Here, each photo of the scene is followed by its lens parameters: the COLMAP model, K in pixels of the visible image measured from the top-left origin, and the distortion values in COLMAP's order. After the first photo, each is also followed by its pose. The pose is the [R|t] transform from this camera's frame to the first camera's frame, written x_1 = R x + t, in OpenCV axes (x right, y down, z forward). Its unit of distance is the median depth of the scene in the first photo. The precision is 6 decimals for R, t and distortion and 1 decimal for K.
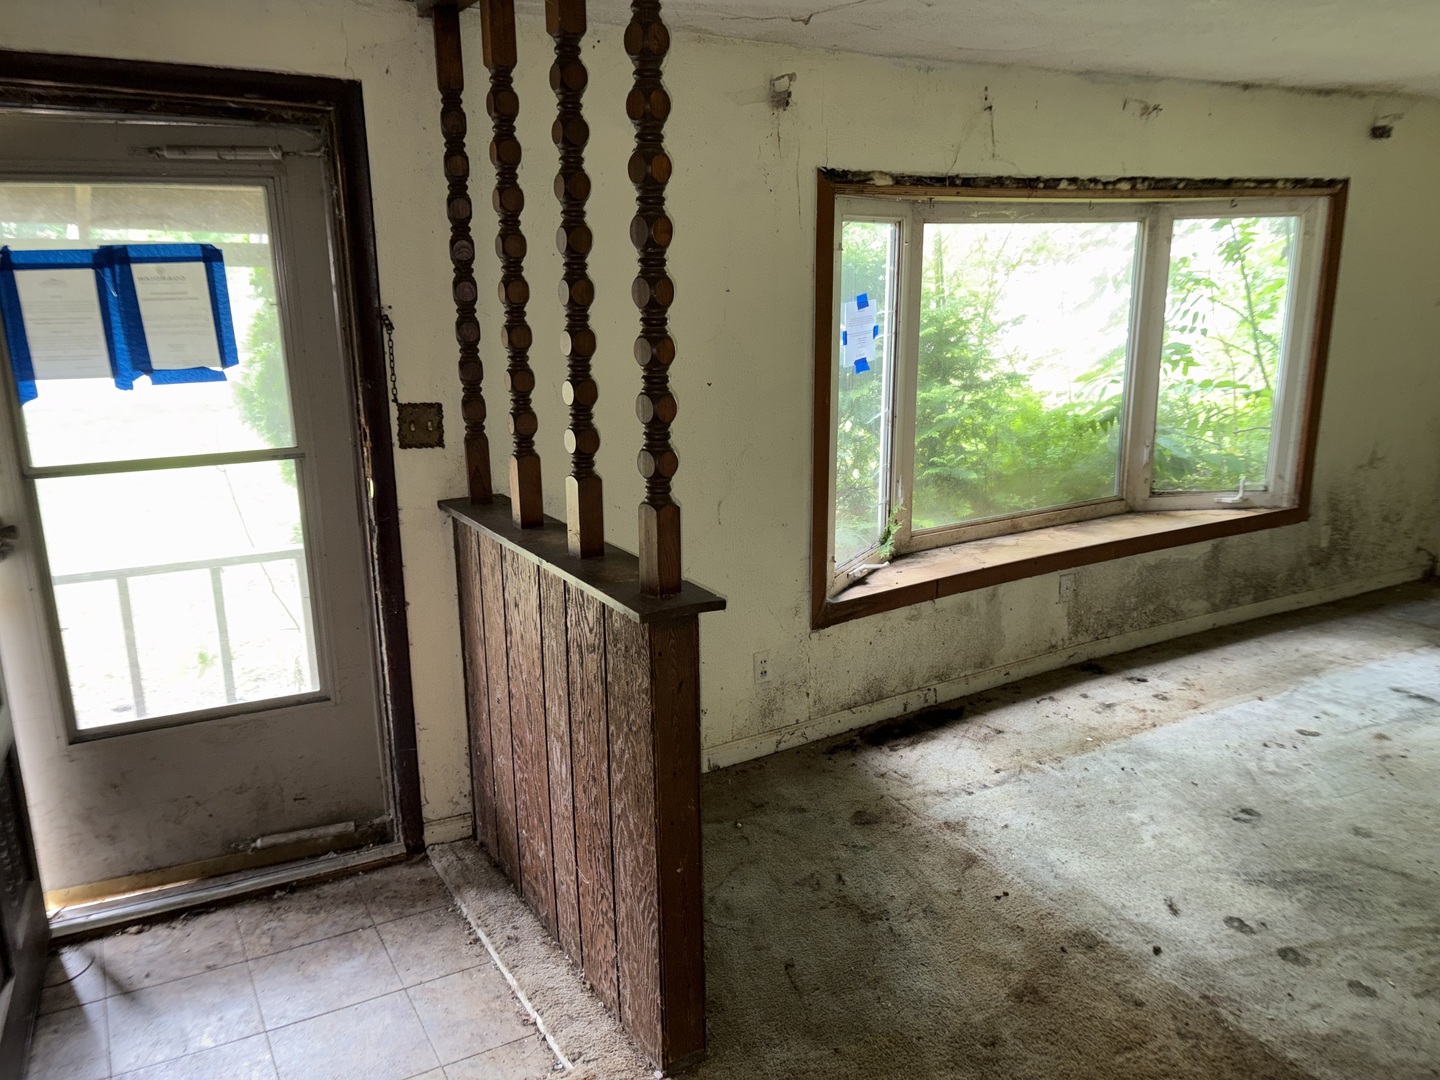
lens RADIAL K [[1092.7, 0, 719.2], [0, 1092.7, 545.2], [0, 0, 1]] dist [0.046458, -0.040737]
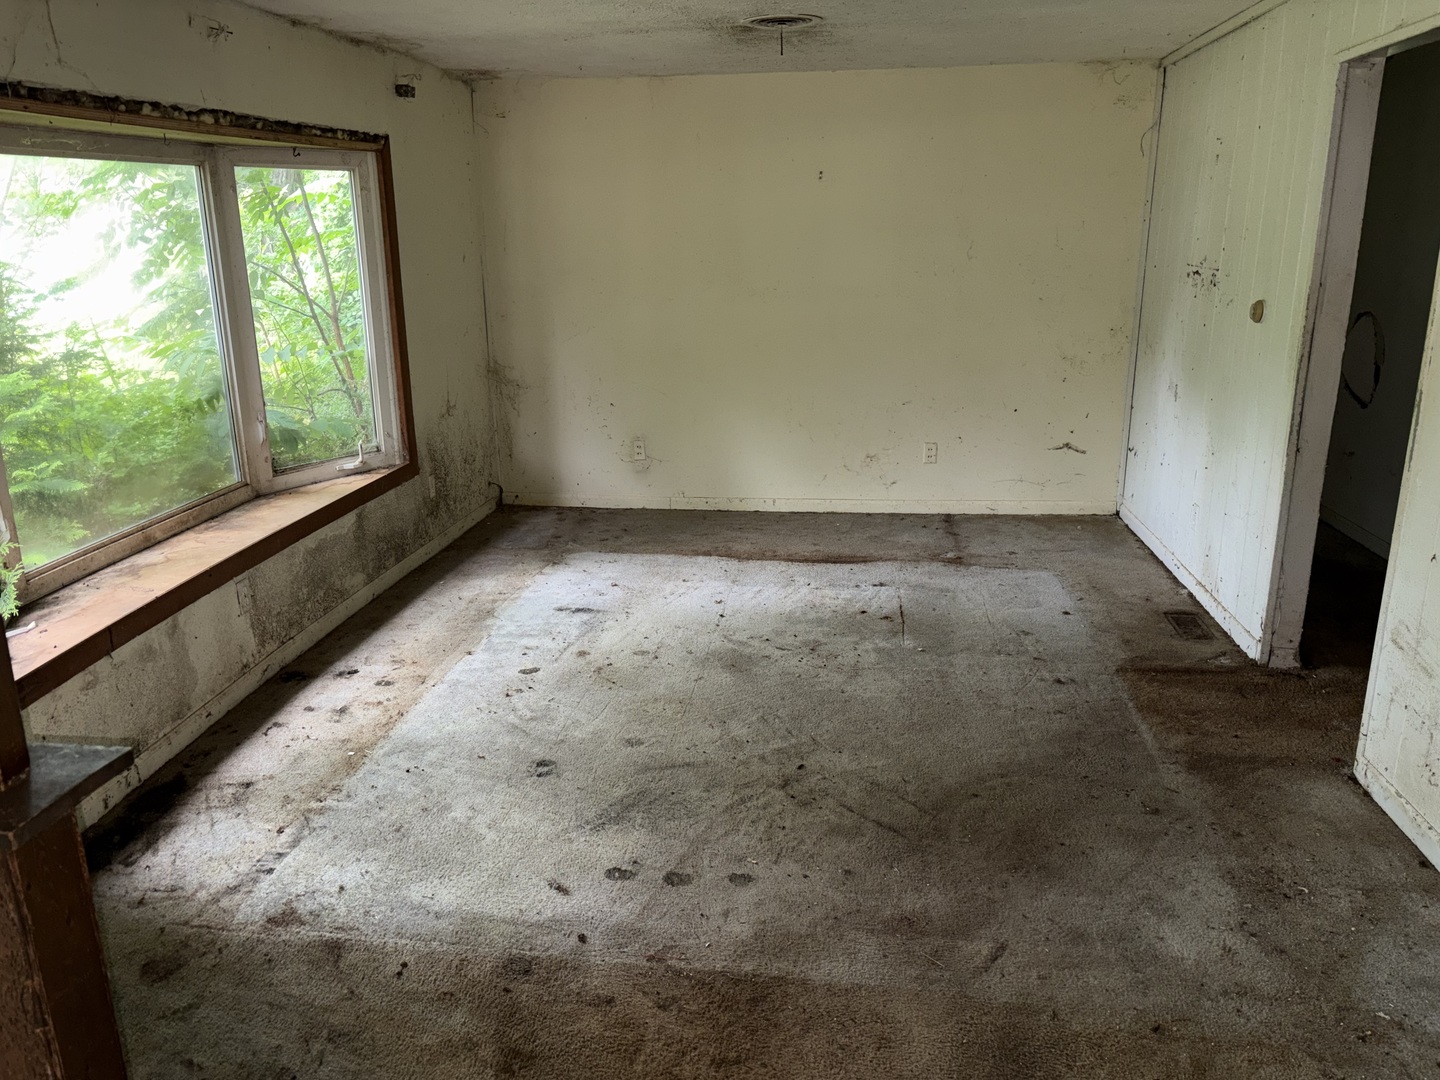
lens RADIAL K [[1092.7, 0, 708.3], [0, 1092.7, 545.4], [0, 0, 1]] dist [0.046458, -0.040737]
pose [[0.607015, -0.215817, 0.764824, -0.121497], [0.195231, 0.973422, 0.119730, -0.034074], [-0.770336, 0.076639, 0.633016, 0.193040]]
